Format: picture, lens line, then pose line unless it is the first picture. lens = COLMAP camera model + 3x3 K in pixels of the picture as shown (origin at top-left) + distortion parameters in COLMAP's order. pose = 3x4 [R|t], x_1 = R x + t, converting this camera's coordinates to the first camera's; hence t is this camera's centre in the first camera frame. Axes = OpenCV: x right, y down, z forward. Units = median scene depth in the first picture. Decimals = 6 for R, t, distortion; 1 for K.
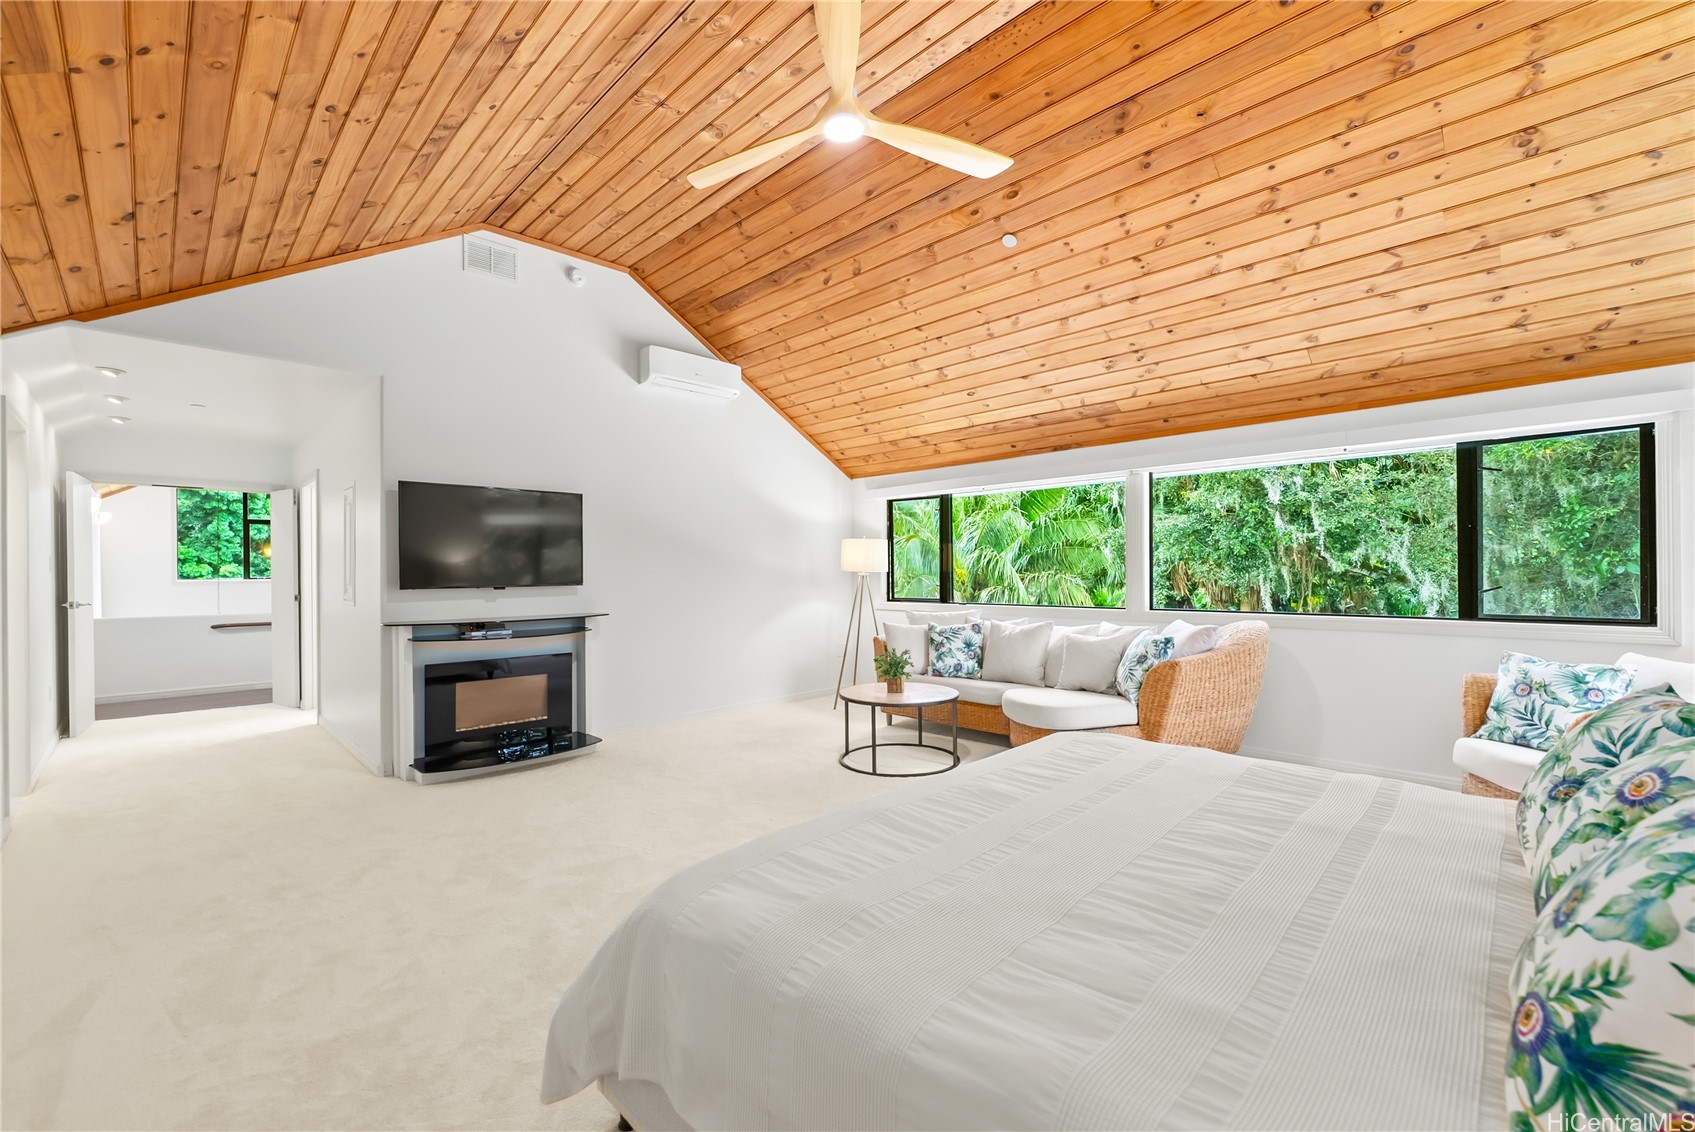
lens RADIAL K [[717.9, 0, 853.7], [0, 717.9, 567.7], [0, 0, 1]] dist [-0.000090, -0.001101]
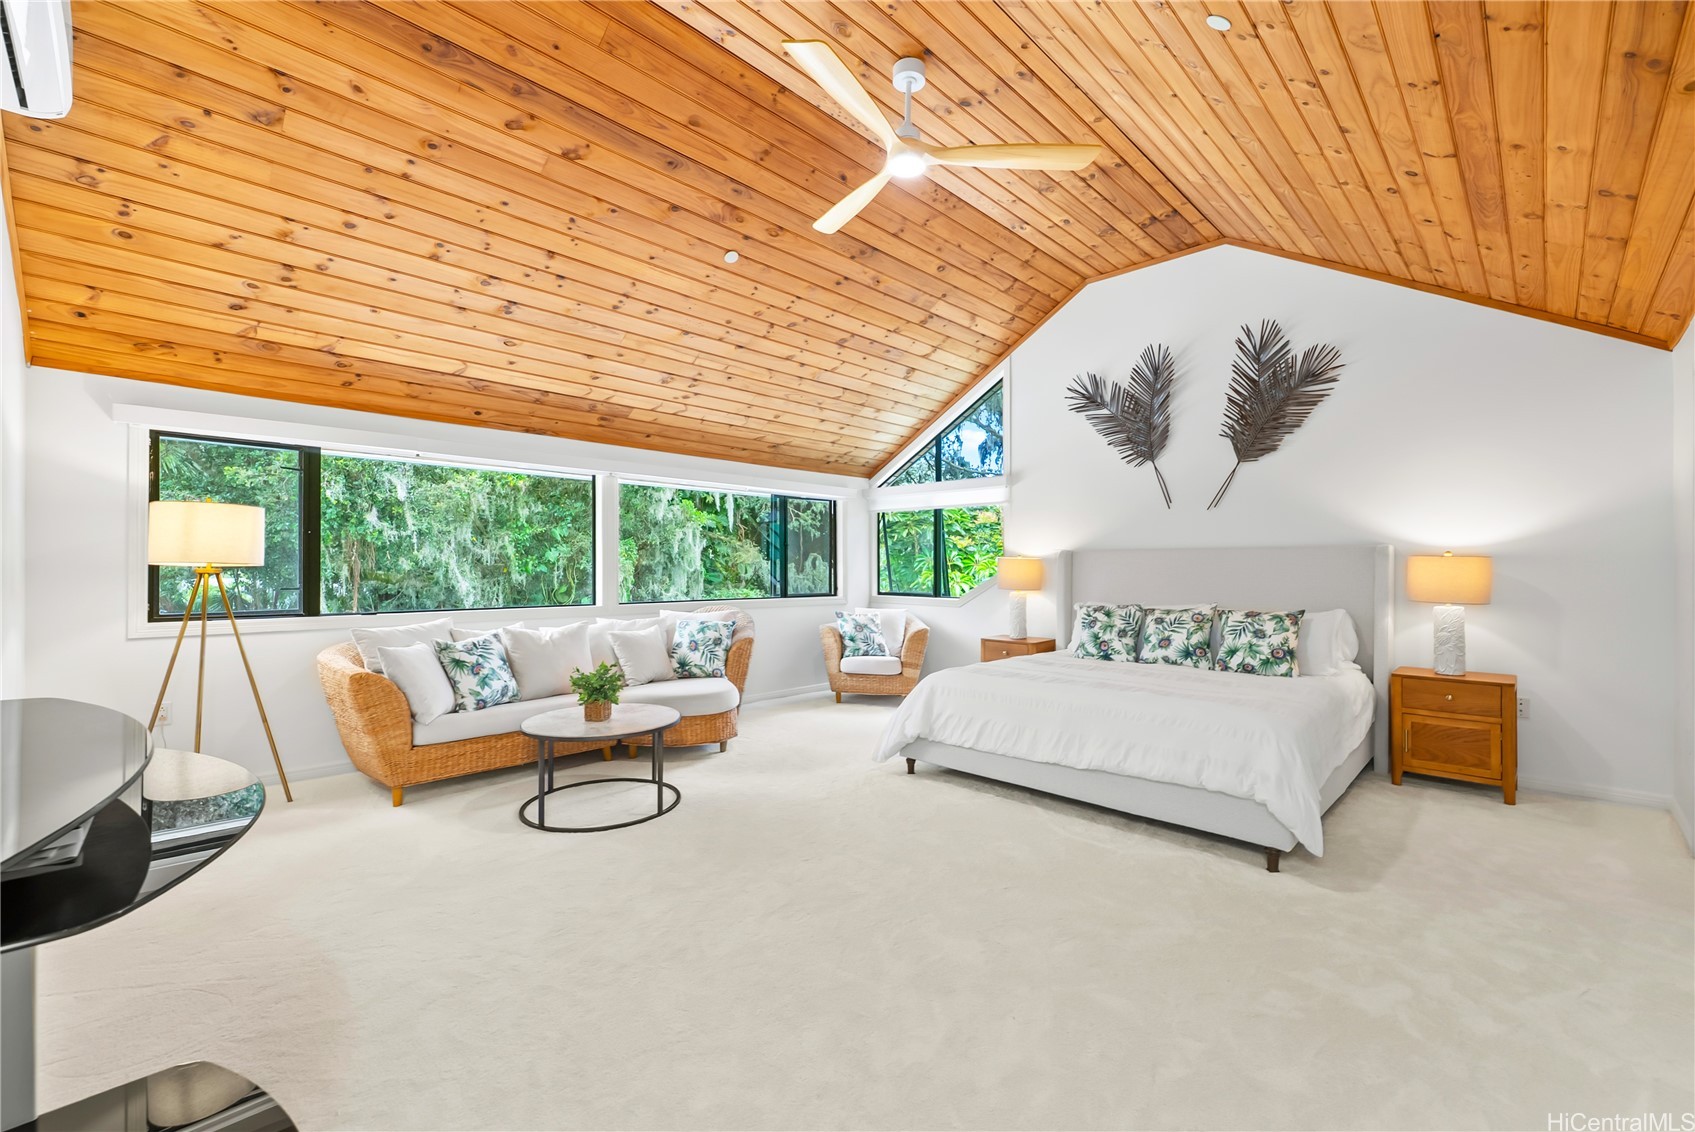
lens RADIAL K [[717.9, 0, 853.7], [0, 717.9, 567.7], [0, 0, 1]] dist [-0.000090, -0.001101]
pose [[-0.036924, 0.006692, 0.999296, -0.716176], [-0.007864, 0.999945, -0.006987, 0.008697], [-0.999287, -0.008116, -0.036869, 0.721222]]
